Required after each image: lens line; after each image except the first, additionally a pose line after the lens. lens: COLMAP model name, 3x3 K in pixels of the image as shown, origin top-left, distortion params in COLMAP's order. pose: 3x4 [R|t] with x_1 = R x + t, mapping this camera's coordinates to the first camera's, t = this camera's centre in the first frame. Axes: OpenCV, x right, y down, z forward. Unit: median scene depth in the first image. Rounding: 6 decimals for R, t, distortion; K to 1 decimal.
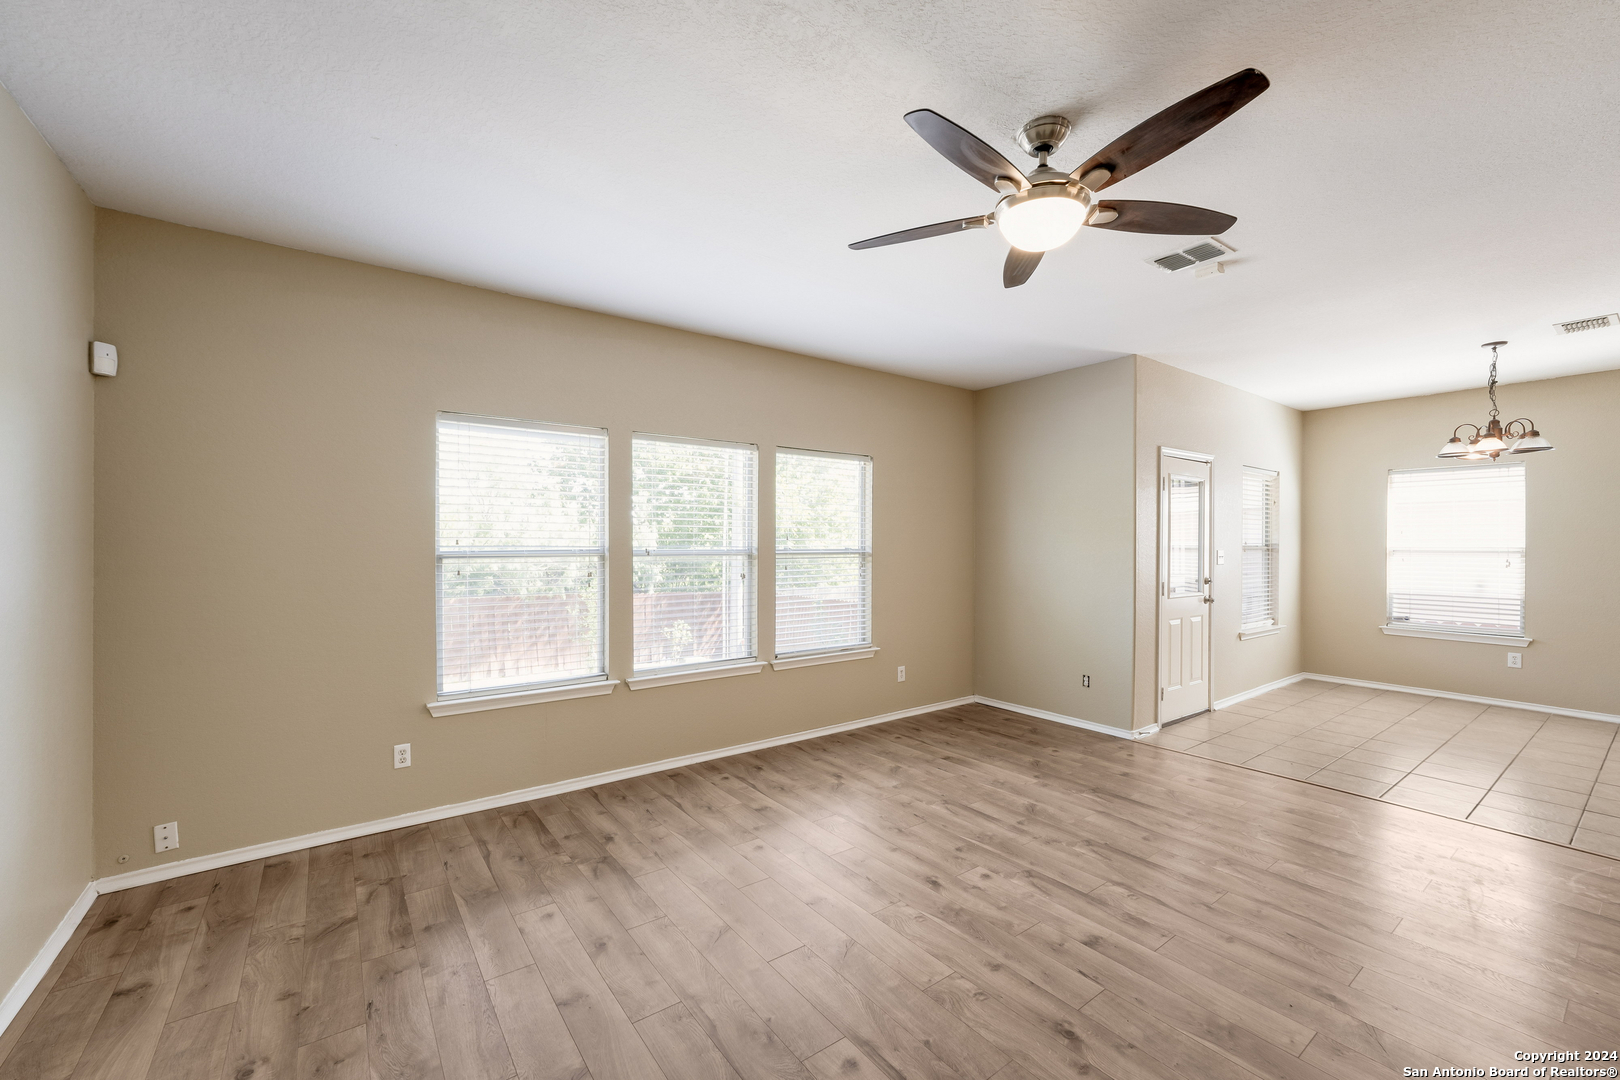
lens RADIAL K [[653.1, 0, 802.5], [0, 653.1, 549.8], [0, 0, 1]] dist [-0.002634, 0.000152]
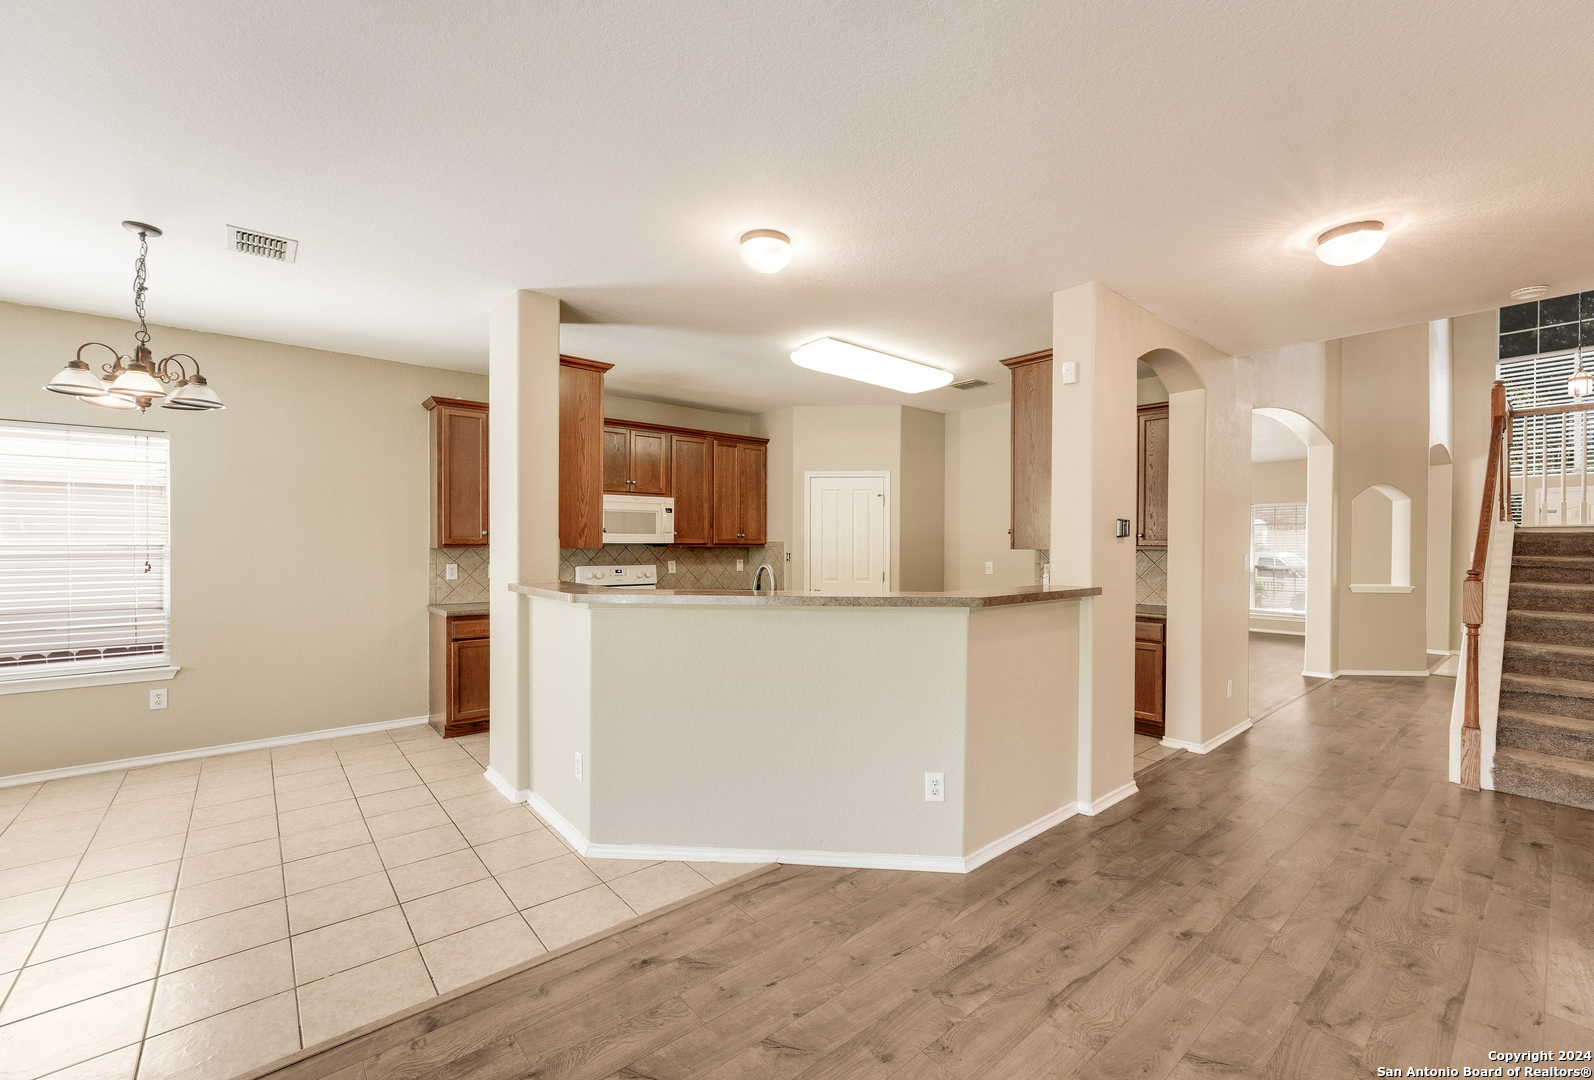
lens RADIAL K [[658.8, 0, 797.0], [0, 658.8, 540.0], [0, 0, 1]] dist [-0.002917, -0.000381]
pose [[-0.061155, 0.002827, 0.998124, 0.384431], [0.008761, 0.999959, -0.002296, -0.003481], [-0.998090, 0.008604, -0.061177, 0.404081]]
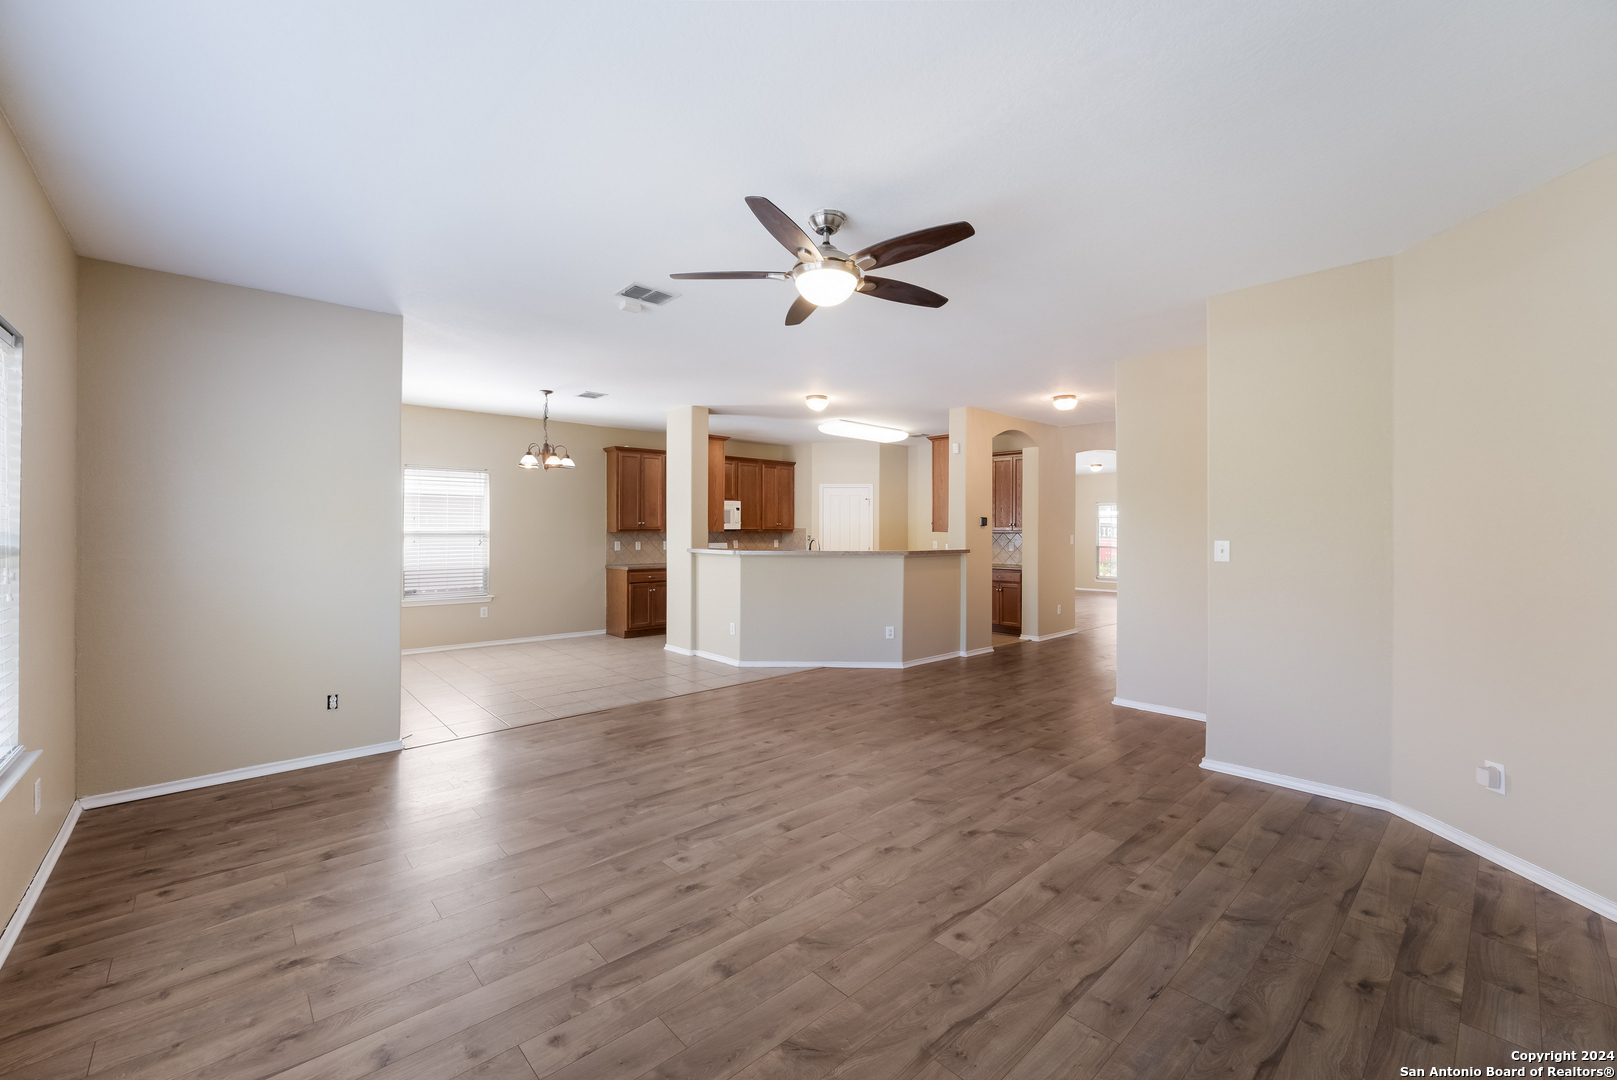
lens RADIAL K [[656.6, 0, 815.8], [0, 656.6, 532.0], [0, 0, 1]] dist [-0.010881, 0.000154]
pose [[-0.109109, -0.005559, 0.994014, -0.463539], [0.009270, 0.999935, 0.006610, -0.005001], [-0.993987, 0.009936, -0.109050, 0.564473]]
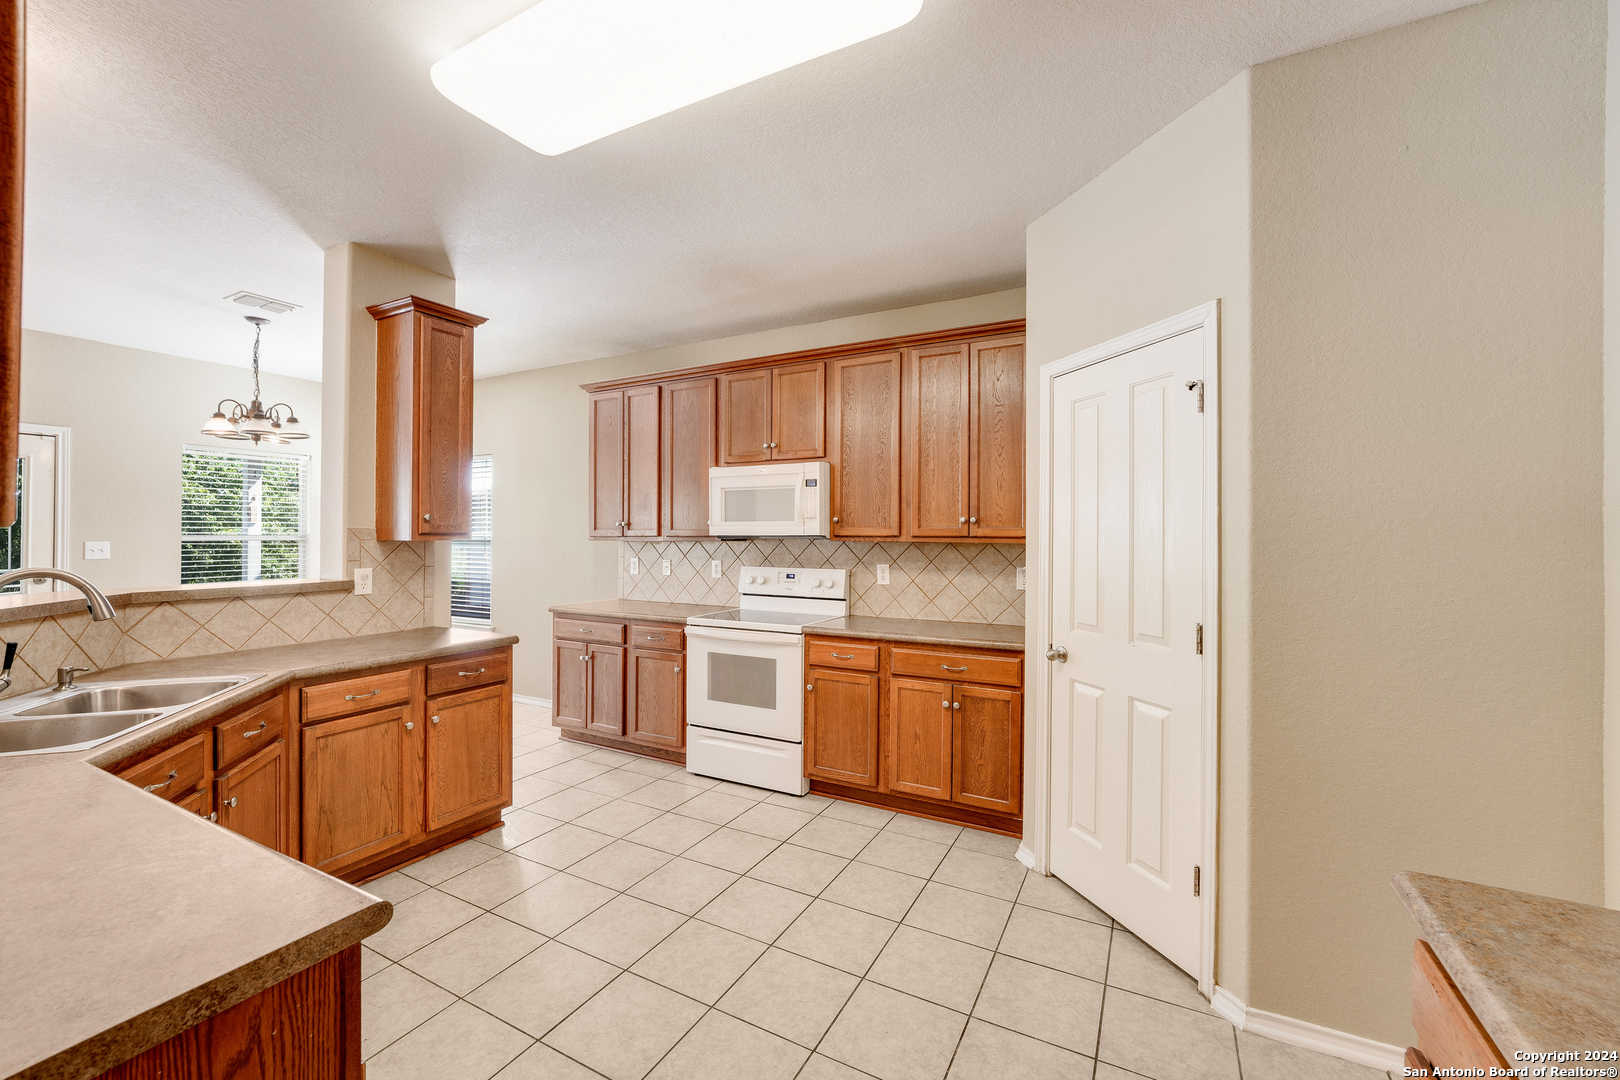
lens RADIAL K [[657.9, 0, 817.3], [0, 657.9, 531.9], [0, 0, 1]] dist [-0.010881, 0.000154]
pose [[0.903240, 0.001114, 0.429134, 1.394019], [0.005384, 0.999889, -0.013927, 0.004704], [-0.429102, 0.014890, 0.903133, -0.178102]]
